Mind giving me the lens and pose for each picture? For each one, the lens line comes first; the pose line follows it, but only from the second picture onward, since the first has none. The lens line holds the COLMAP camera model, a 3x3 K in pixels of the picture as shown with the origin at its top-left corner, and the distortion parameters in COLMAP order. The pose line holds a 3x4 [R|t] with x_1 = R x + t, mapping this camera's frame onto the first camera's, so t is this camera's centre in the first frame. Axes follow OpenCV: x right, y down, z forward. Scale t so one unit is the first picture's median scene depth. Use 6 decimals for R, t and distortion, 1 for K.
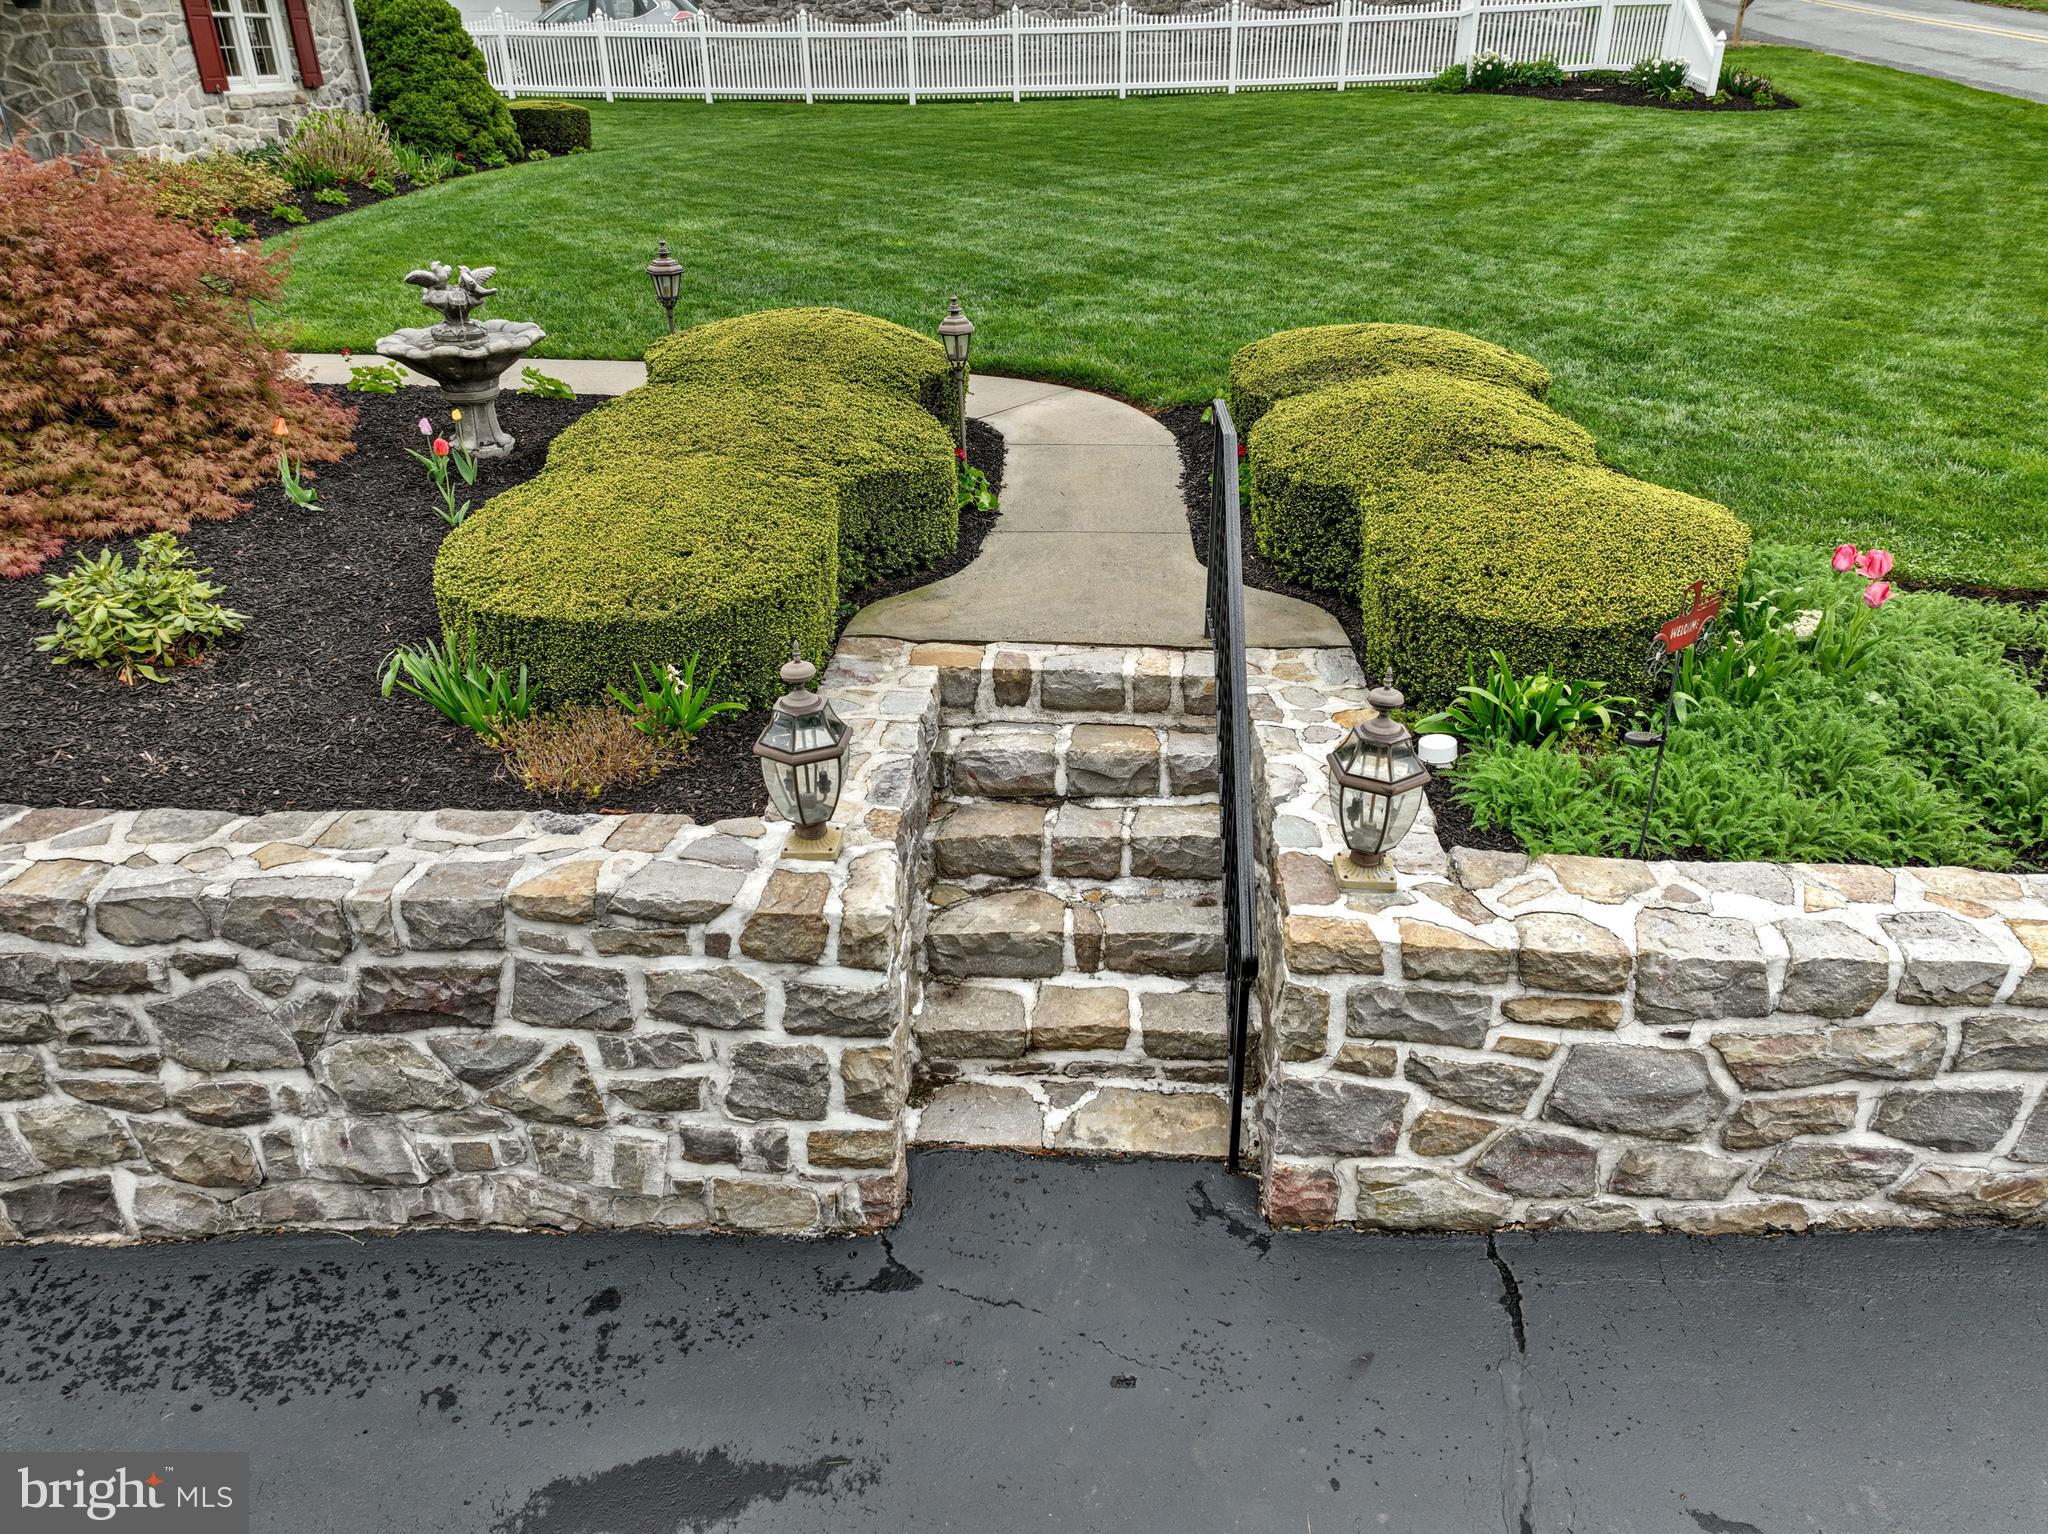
lens RADIAL K [[1440.5, 0, 1024.0], [0, 1440.5, 767.0], [0, 0, 1]] dist [0.013556, 0.005981]
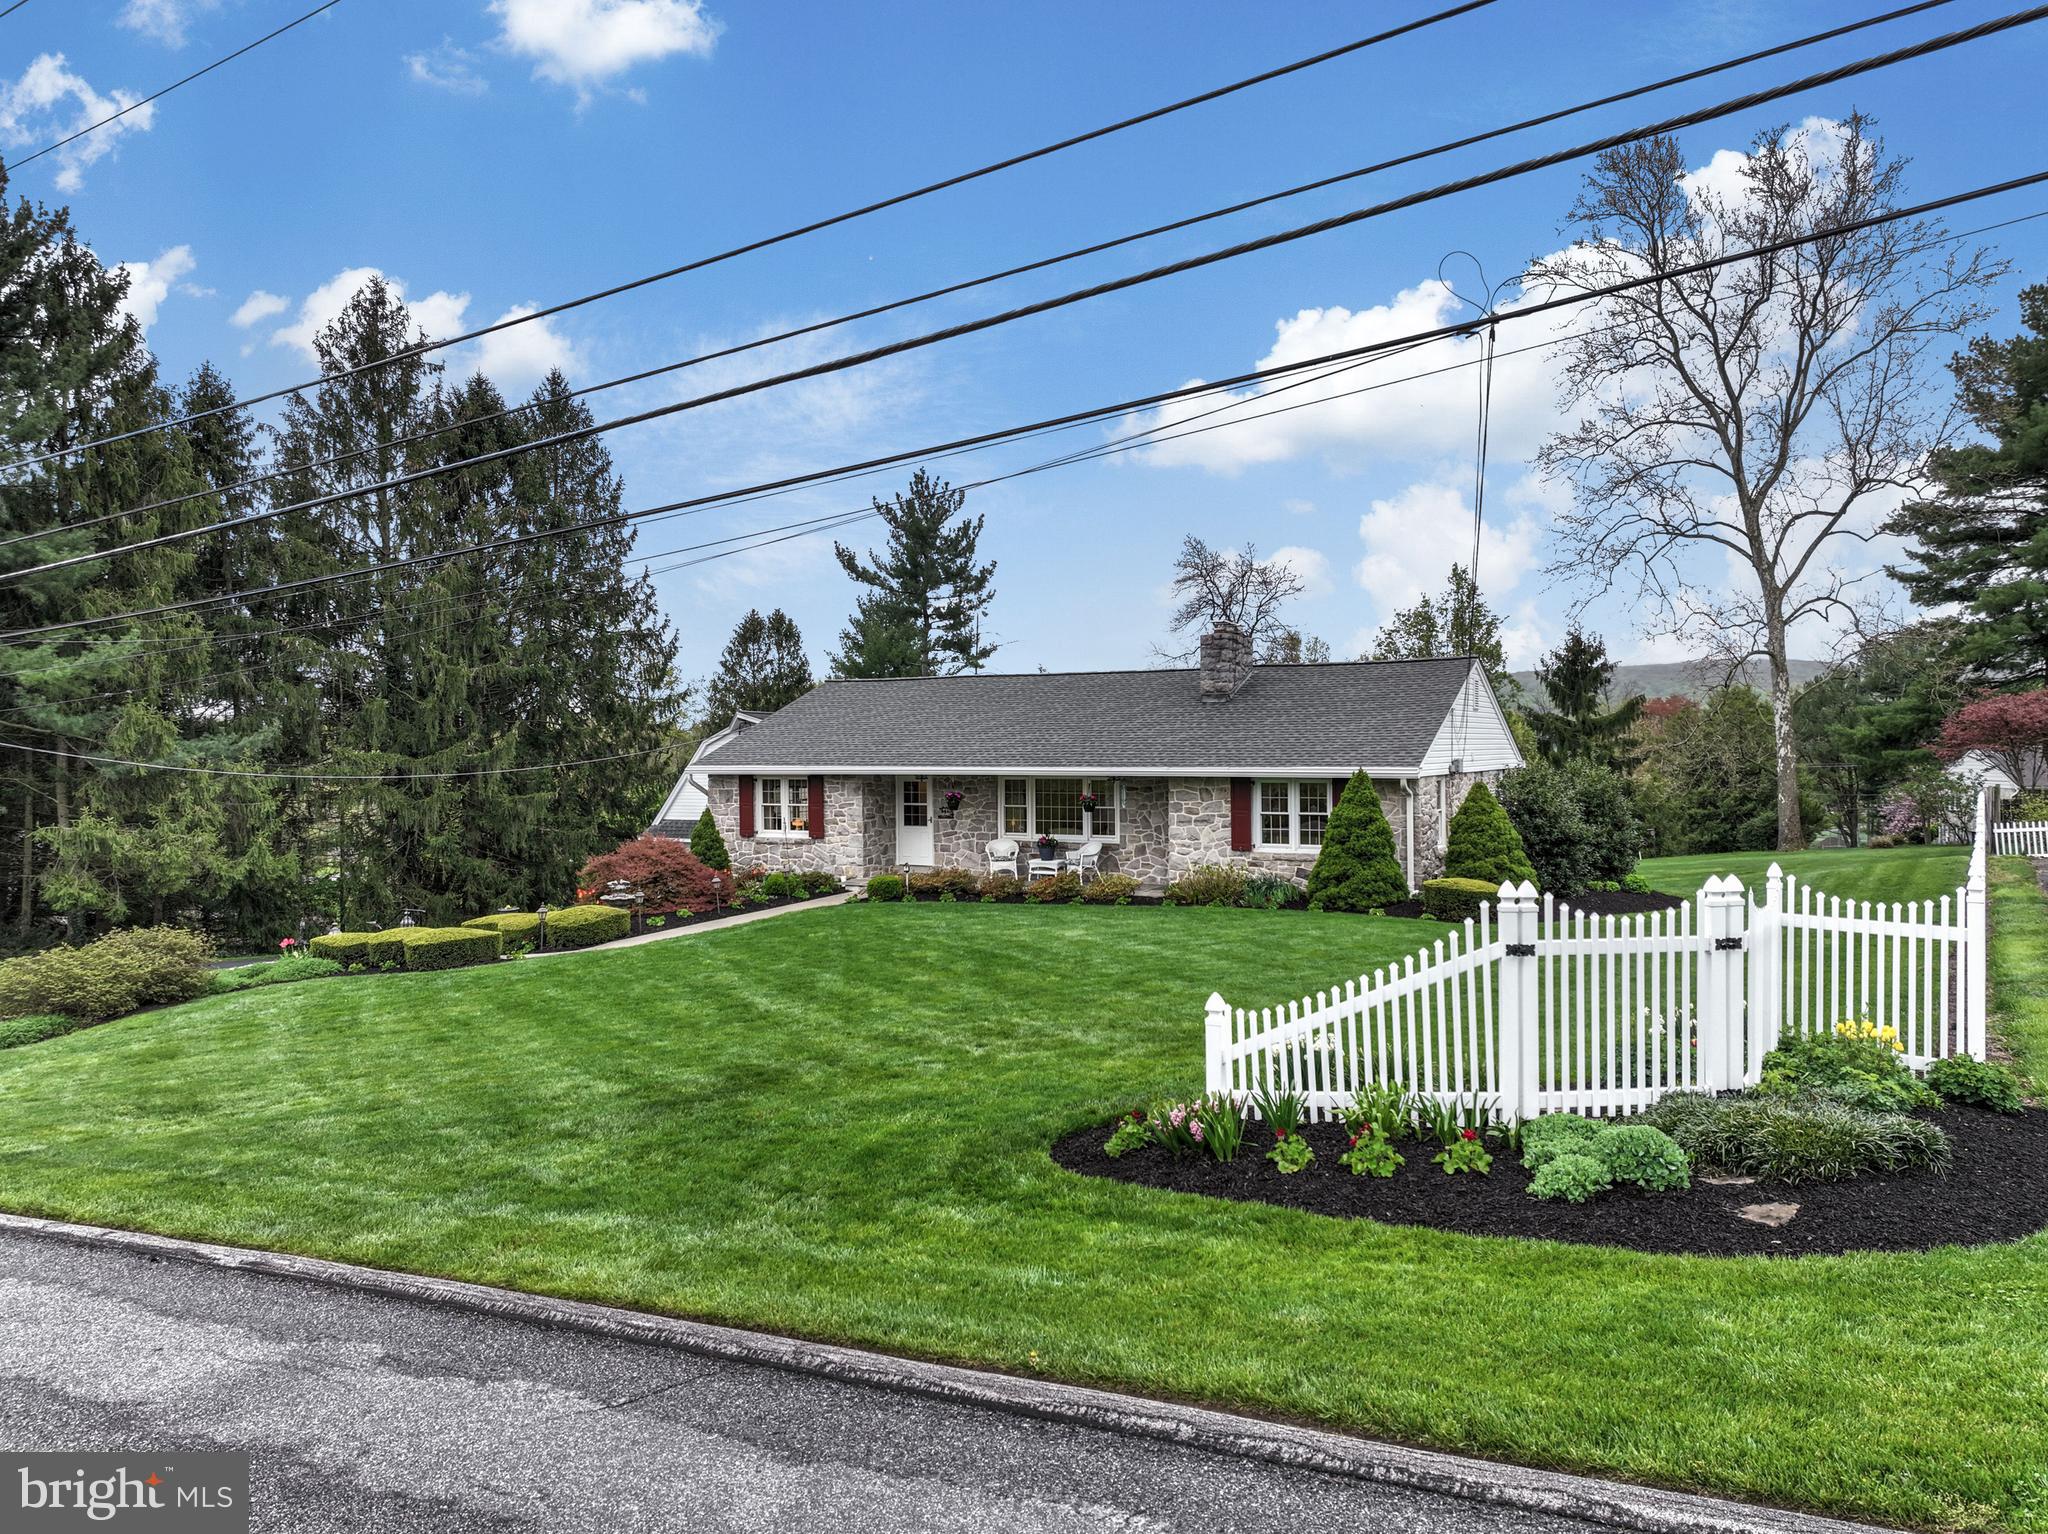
lens RADIAL K [[1440.5, 0, 1024.0], [0, 1440.5, 767.0], [0, 0, 1]] dist [0.013556, 0.005981]
pose [[-0.429275, 0.023340, -0.902872, 1.251230], [-0.397291, 0.892875, 0.211976, -0.864003], [0.811100, 0.449699, -0.374016, 1.457924]]
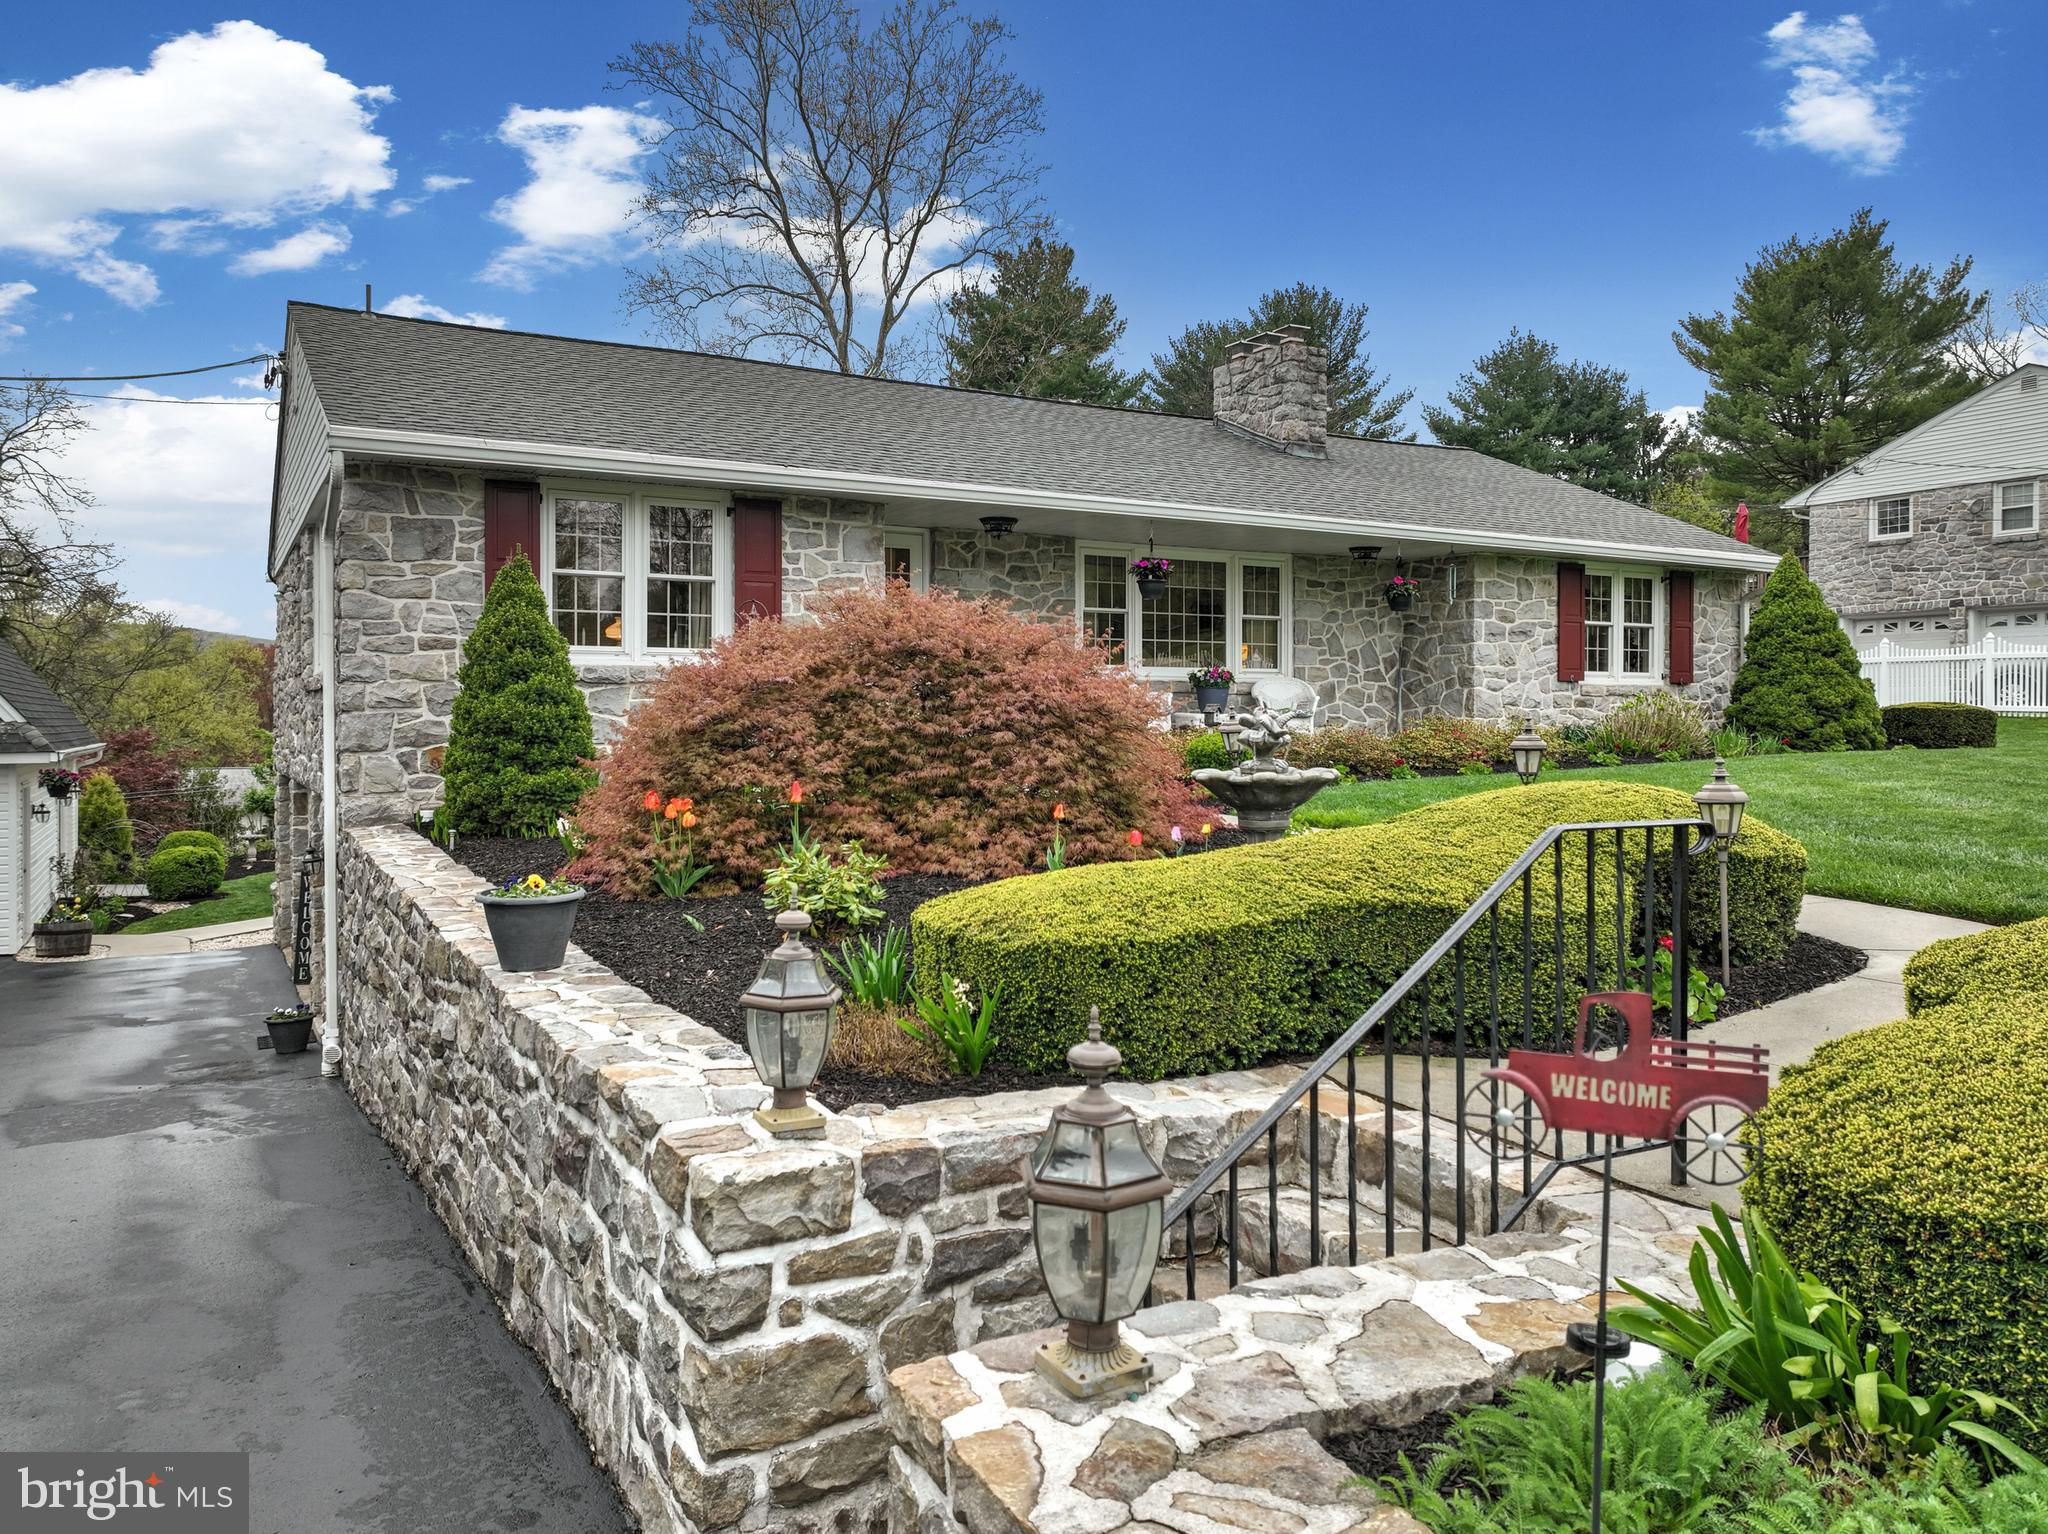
lens RADIAL K [[1458.7, 0, 1028.9], [0, 1458.7, 728.7], [0, 0, 1]] dist [0.003500, 0.003911]
pose [[0.538858, 0.017254, -0.842220, 0.189446], [-0.385139, 0.894226, -0.228095, -0.004581], [0.749200, 0.447282, 0.488506, 0.139737]]
